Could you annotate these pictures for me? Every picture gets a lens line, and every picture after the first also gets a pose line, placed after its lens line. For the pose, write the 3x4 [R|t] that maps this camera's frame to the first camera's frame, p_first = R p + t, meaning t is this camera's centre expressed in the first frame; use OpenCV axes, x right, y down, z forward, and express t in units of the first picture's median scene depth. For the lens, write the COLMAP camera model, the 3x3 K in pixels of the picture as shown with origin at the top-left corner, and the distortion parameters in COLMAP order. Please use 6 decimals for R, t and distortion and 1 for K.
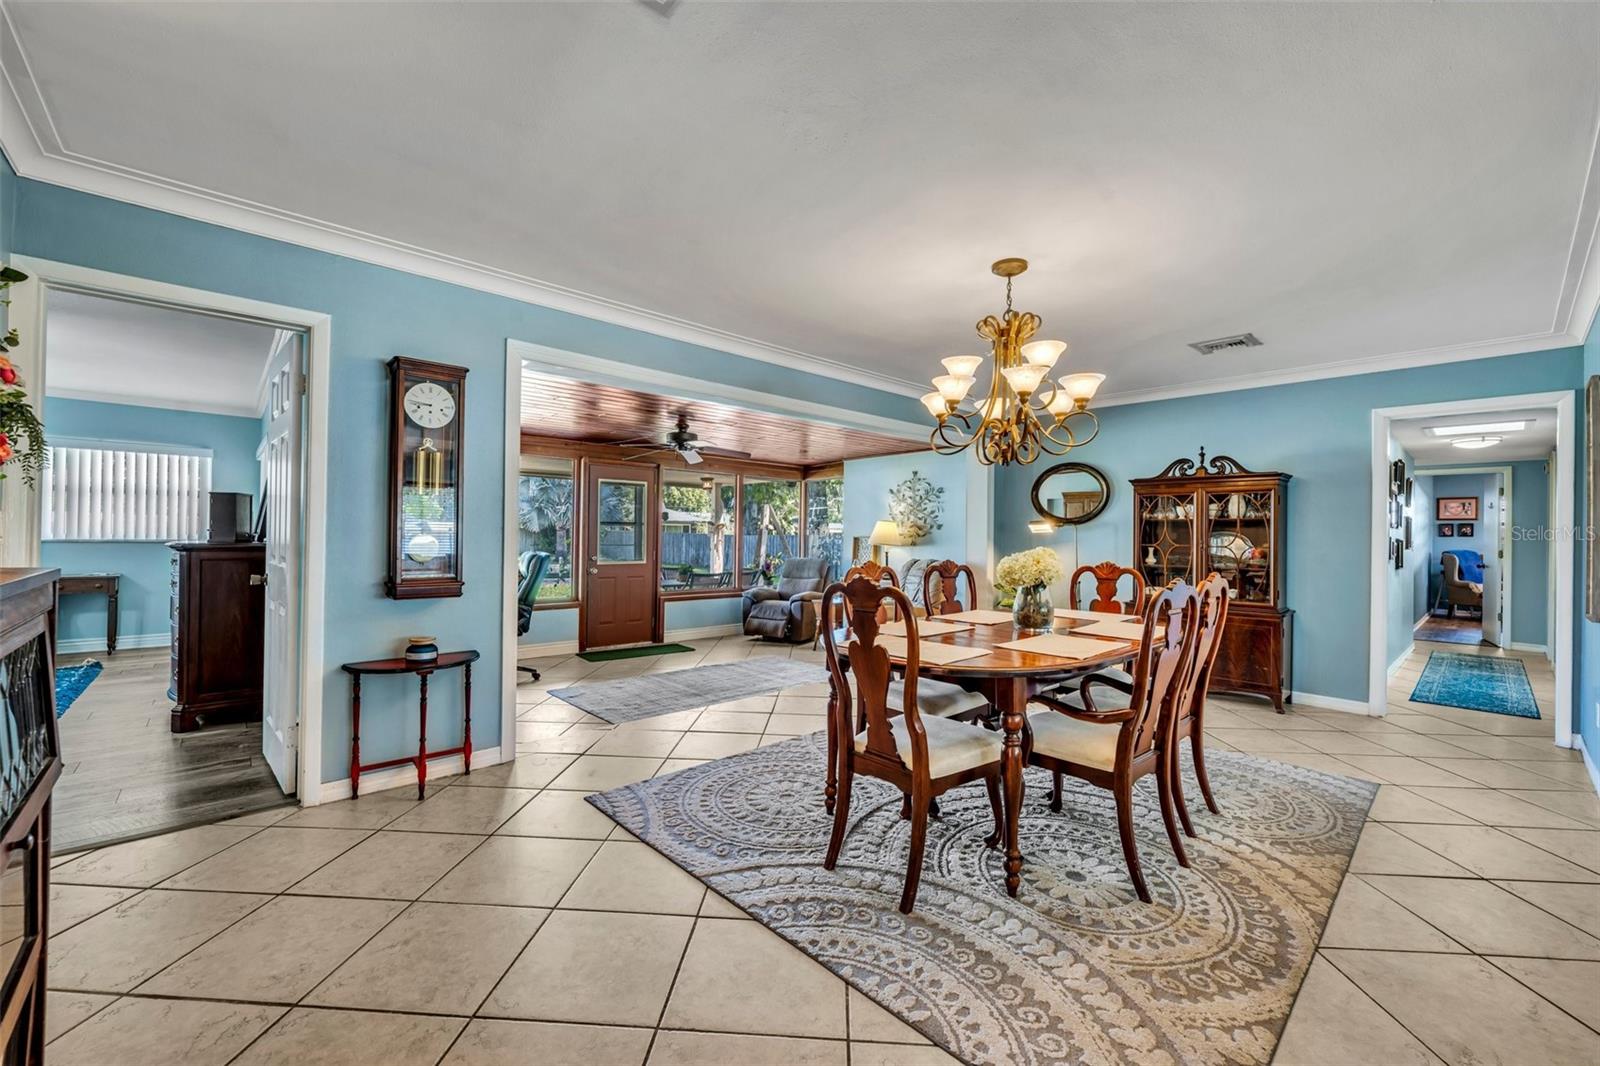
lens RADIAL K [[650.1, 0, 803.4], [0, 650.1, 533.9], [0, 0, 1]] dist [-0.001632, -0.000076]
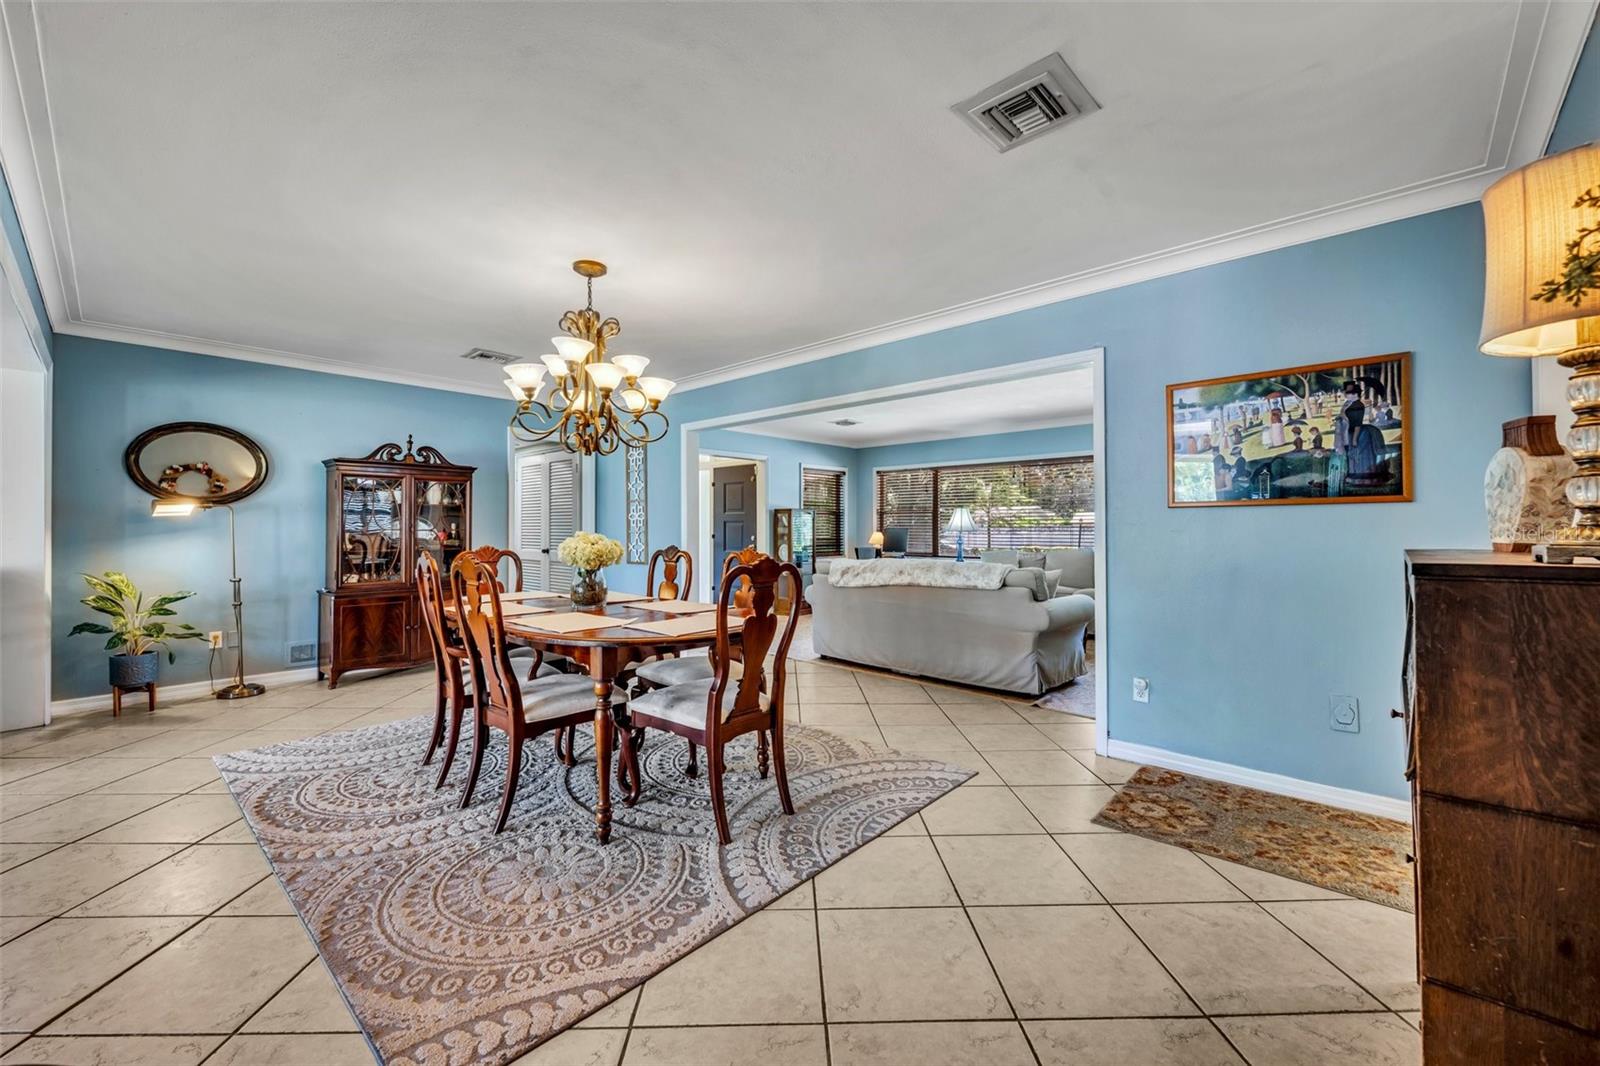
lens RADIAL K [[650.1, 0, 798.4], [0, 650.1, 531.1], [0, 0, 1]] dist [-0.001632, -0.000076]
pose [[-0.090257, -0.015657, 0.995795, -0.488257], [-0.000912, 0.999877, 0.015638, 0.003008], [-0.995918, 0.000504, -0.090261, 0.484933]]
